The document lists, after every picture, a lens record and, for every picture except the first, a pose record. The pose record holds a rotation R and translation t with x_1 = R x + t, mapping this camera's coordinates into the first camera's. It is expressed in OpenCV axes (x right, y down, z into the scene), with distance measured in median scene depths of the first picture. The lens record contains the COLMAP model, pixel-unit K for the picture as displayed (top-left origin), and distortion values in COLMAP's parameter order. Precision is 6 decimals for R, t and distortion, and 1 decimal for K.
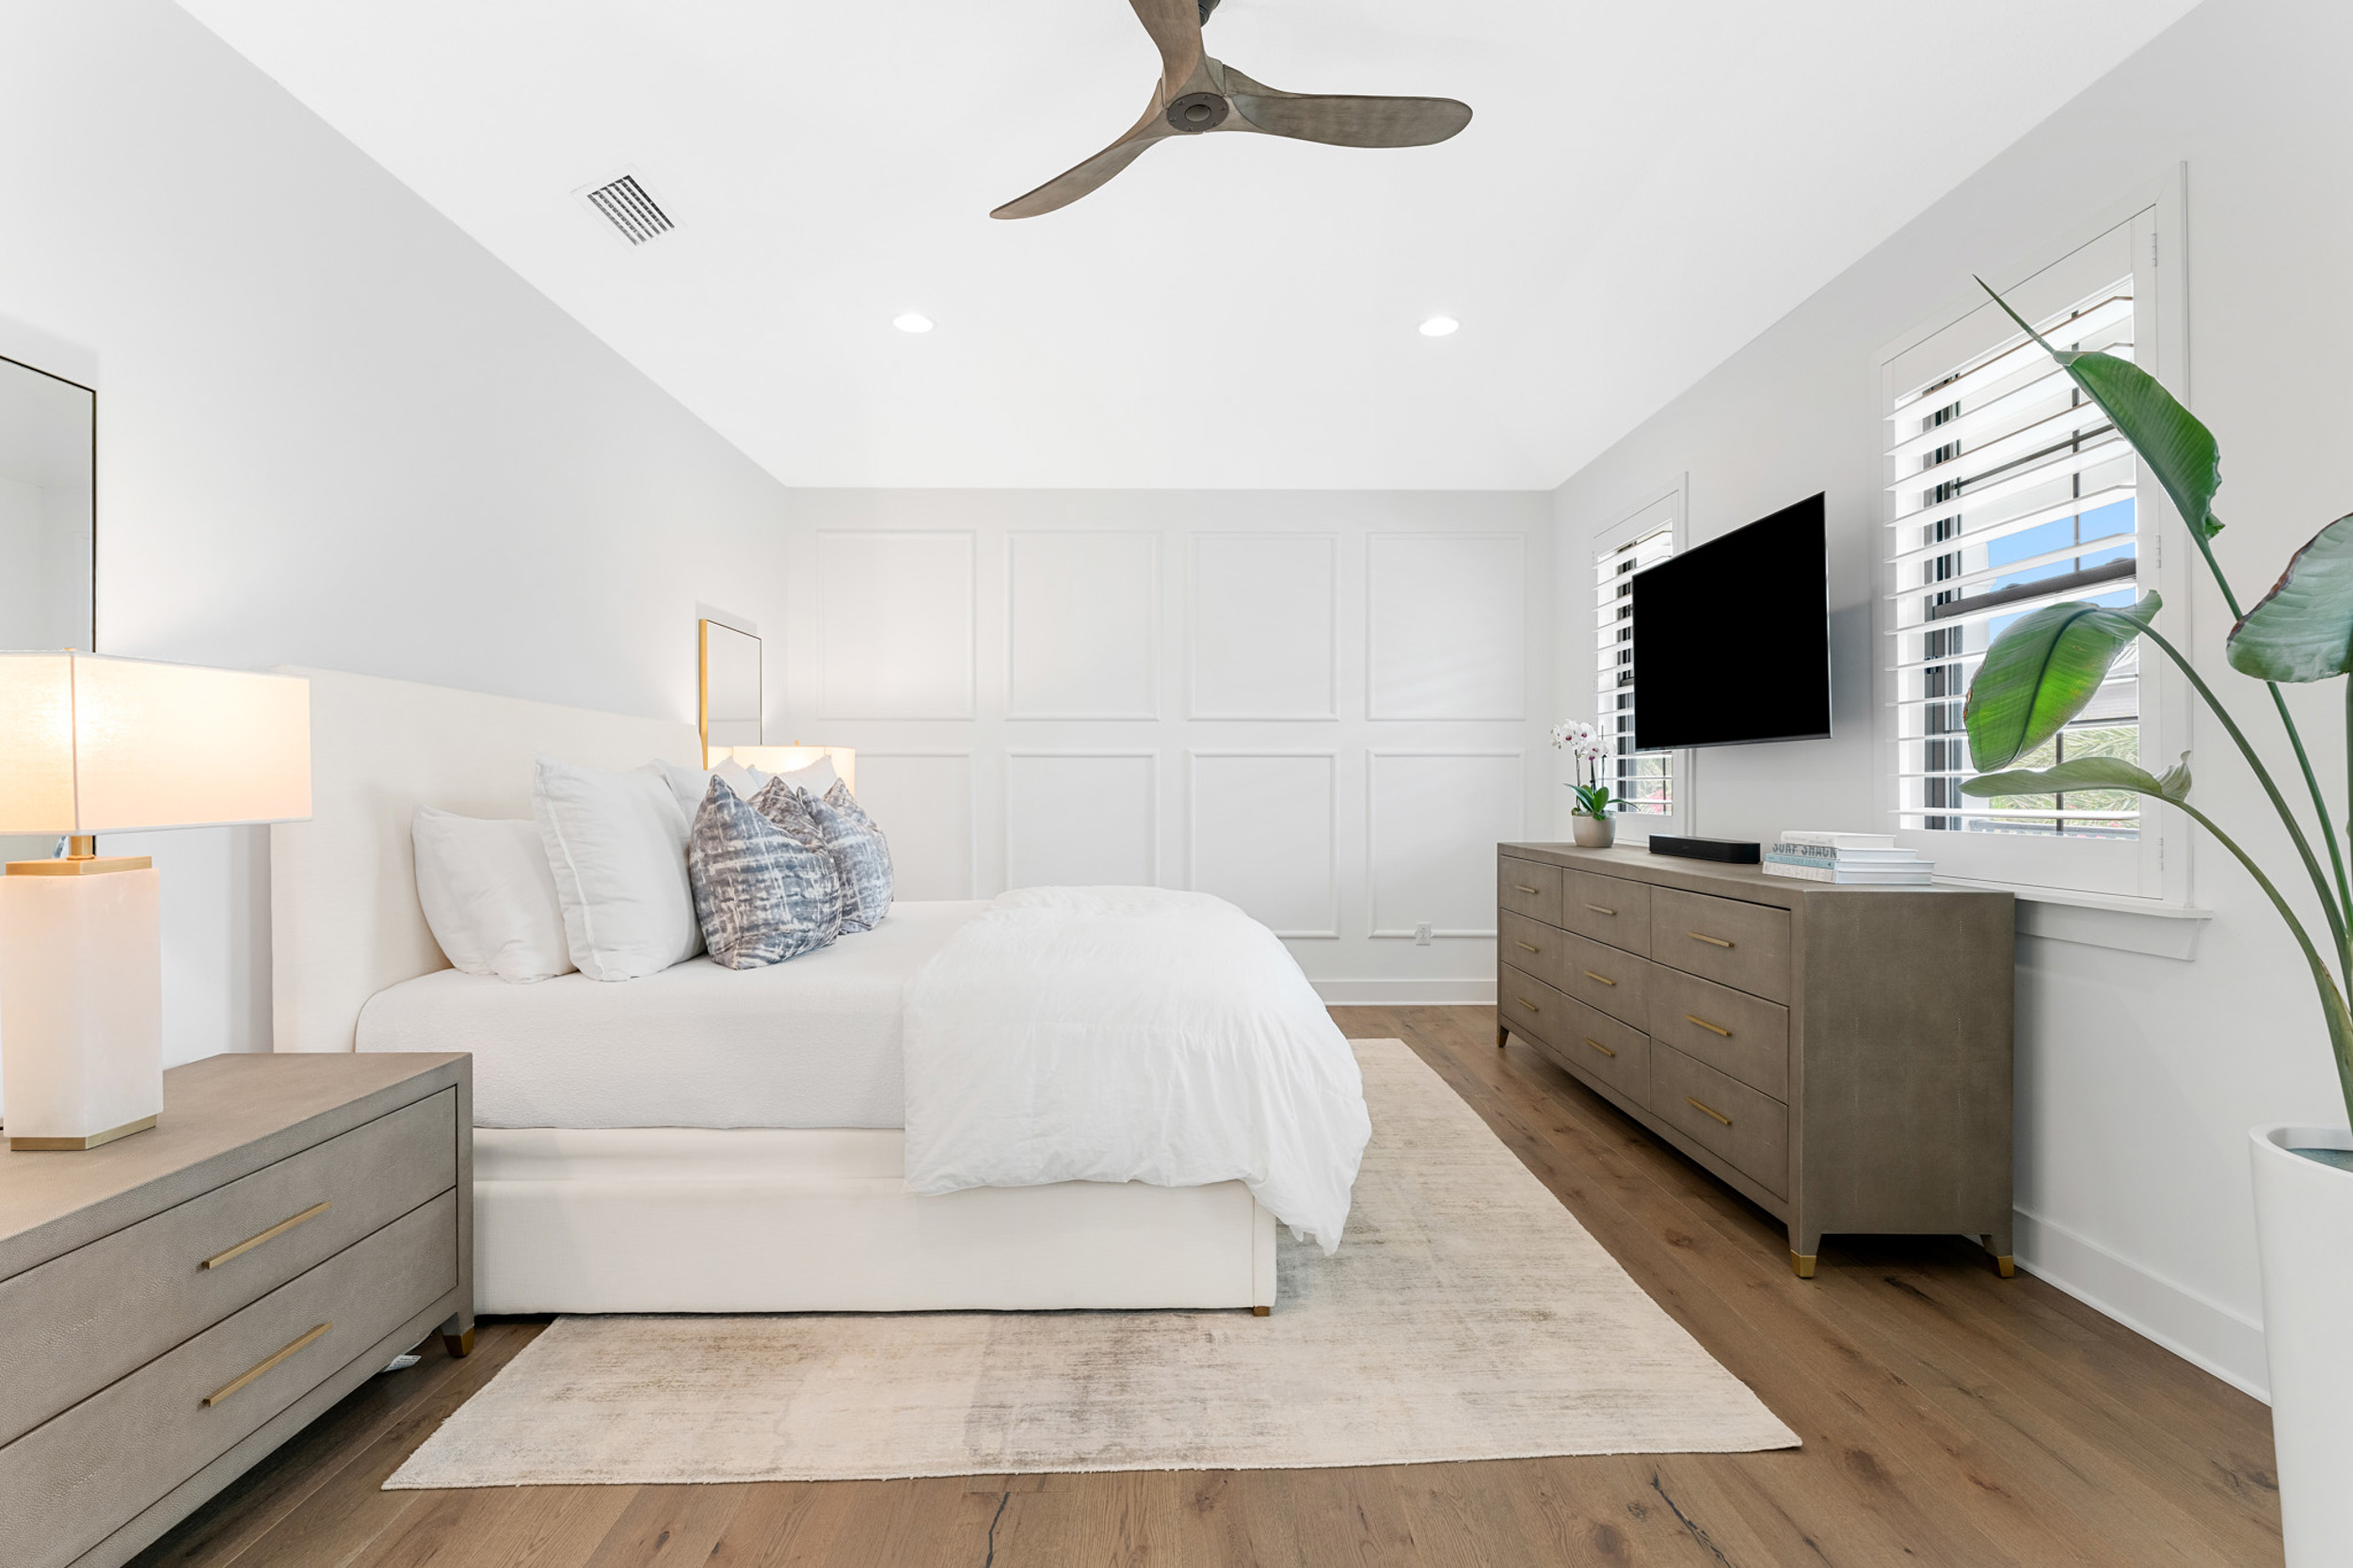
lens RADIAL K [[1064.3, 0, 1166.5], [0, 1064.3, 789.4], [0, 0, 1]] dist [-0.000362, -0.000005]
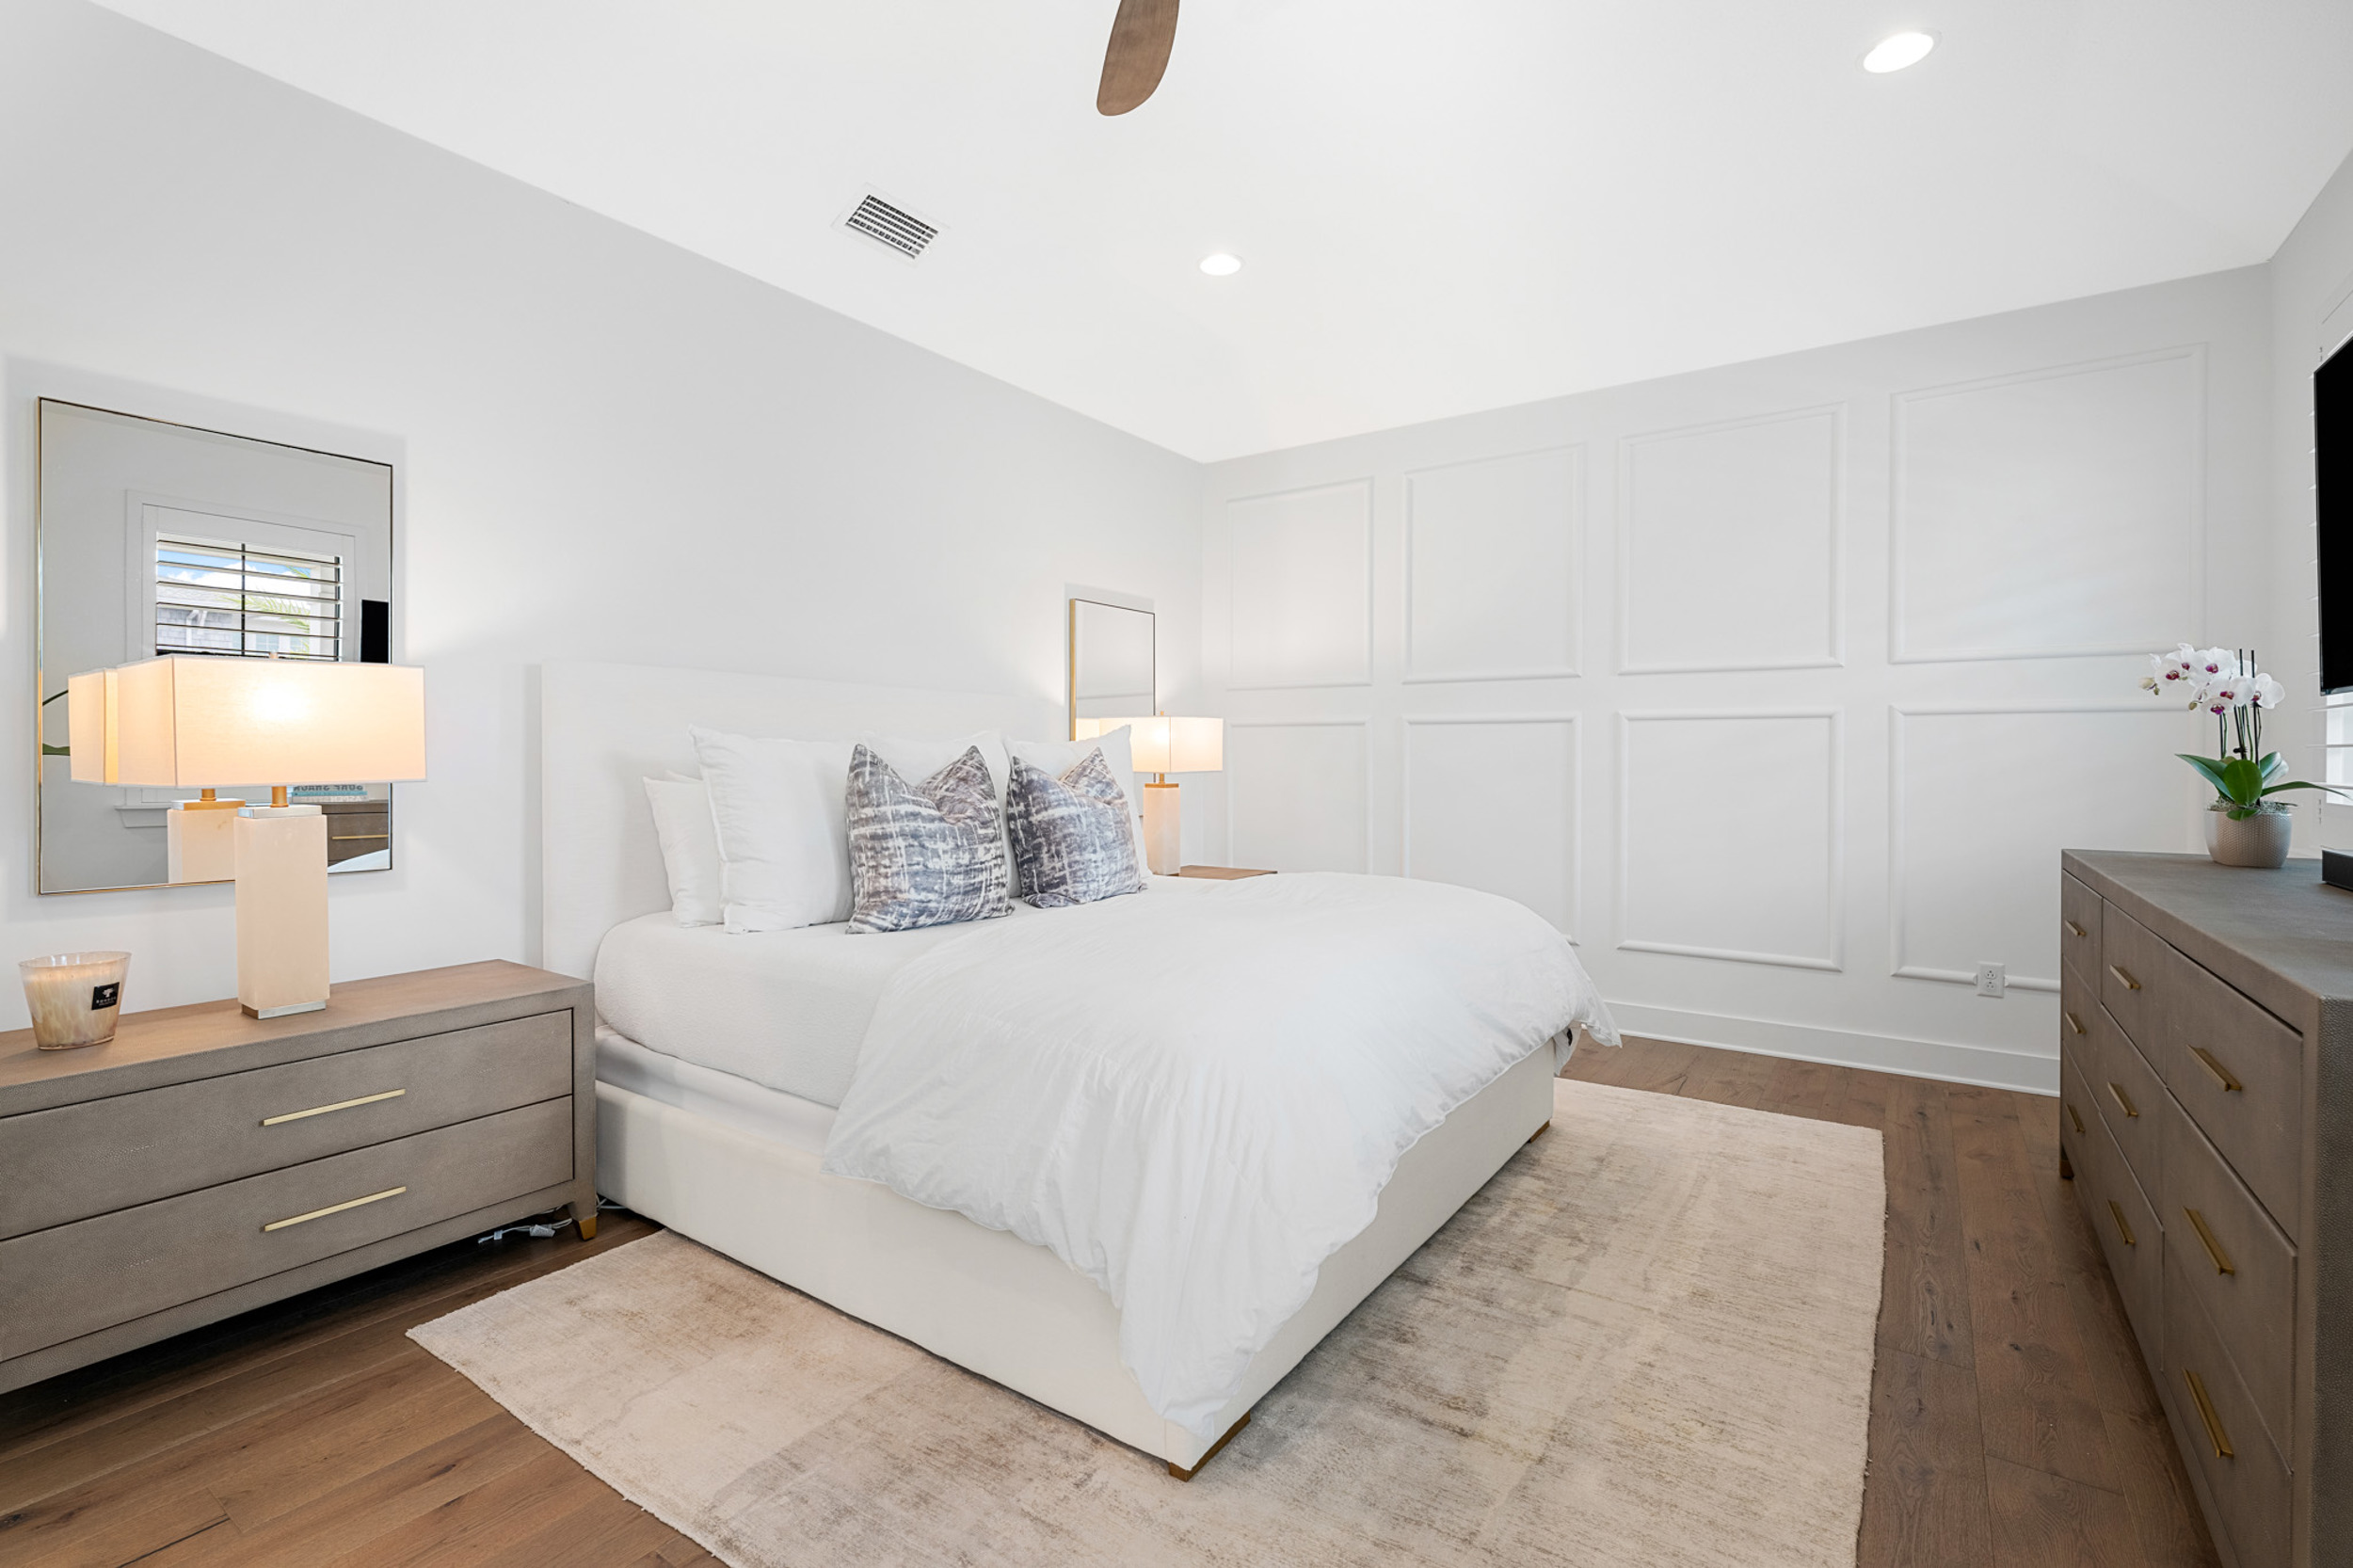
lens RADIAL K [[1055.7, 0, 1172.9], [0, 1055.7, 758.7], [0, 0, 1]] dist [-0.000570, 0.000100]
pose [[0.813532, 0.002666, -0.581514, 0.428634], [-0.004122, 0.999991, -0.001183, 0.000432], [0.581506, 0.003359, 0.813535, 0.341155]]
